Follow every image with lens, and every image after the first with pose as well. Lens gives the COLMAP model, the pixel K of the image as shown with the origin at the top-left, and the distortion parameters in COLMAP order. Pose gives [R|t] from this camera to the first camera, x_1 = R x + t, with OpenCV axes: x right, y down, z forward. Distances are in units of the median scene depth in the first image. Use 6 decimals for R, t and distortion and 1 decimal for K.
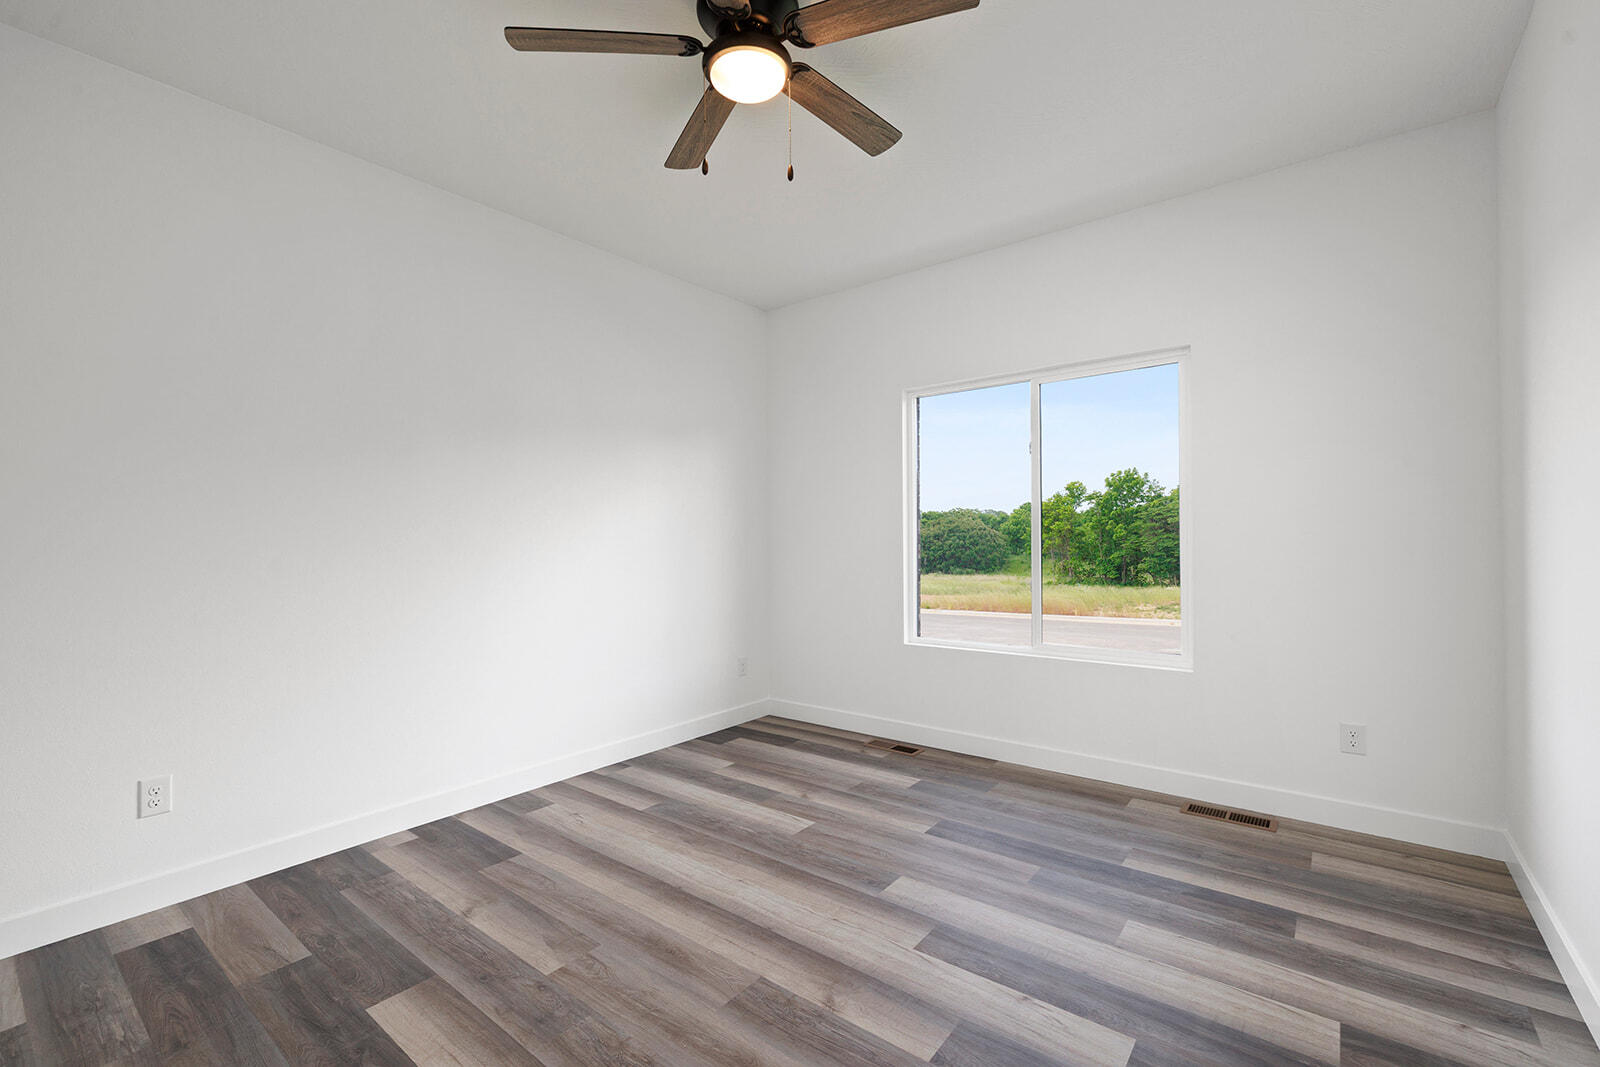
lens RADIAL K [[684.0, 0, 797.8], [0, 684.0, 536.2], [0, 0, 1]] dist [-0.000733, 0.000467]
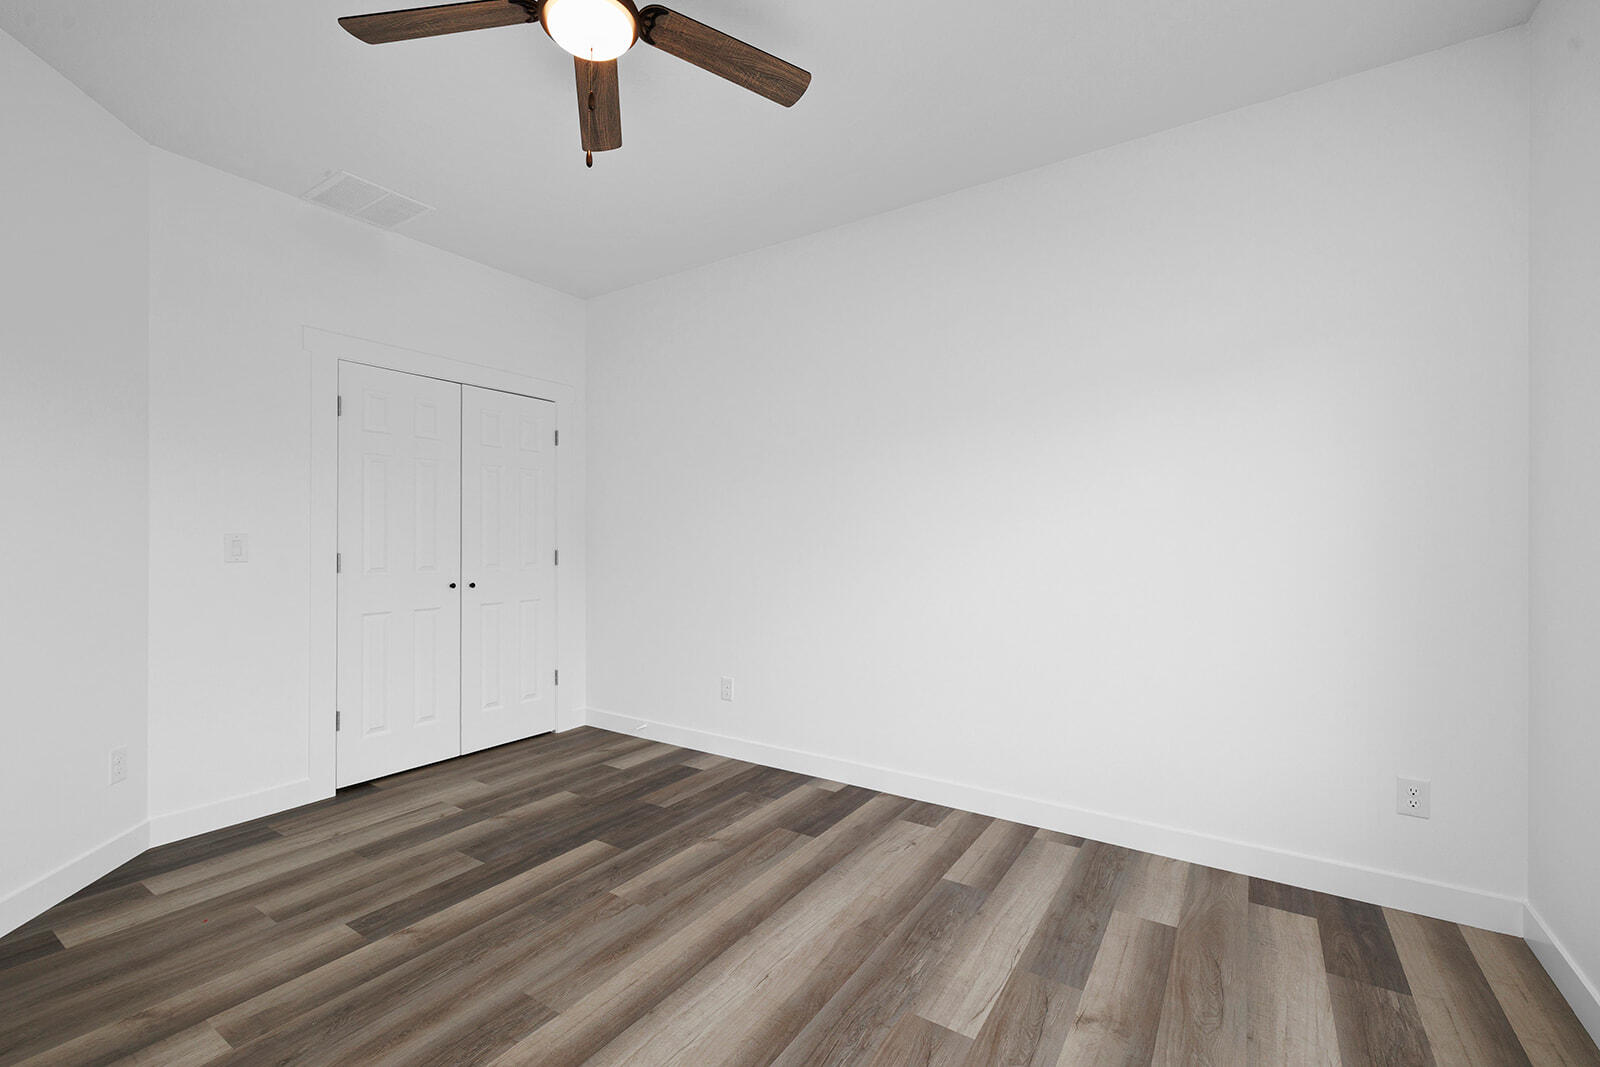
lens RADIAL K [[684.0, 0, 799.0], [0, 684.0, 531.8], [0, 0, 1]] dist [-0.000733, 0.000467]
pose [[0.091771, 0.002548, -0.995777, 0.641725], [-0.000559, 0.999997, 0.002507, -0.005458], [0.995780, 0.000326, 0.091772, 0.890027]]
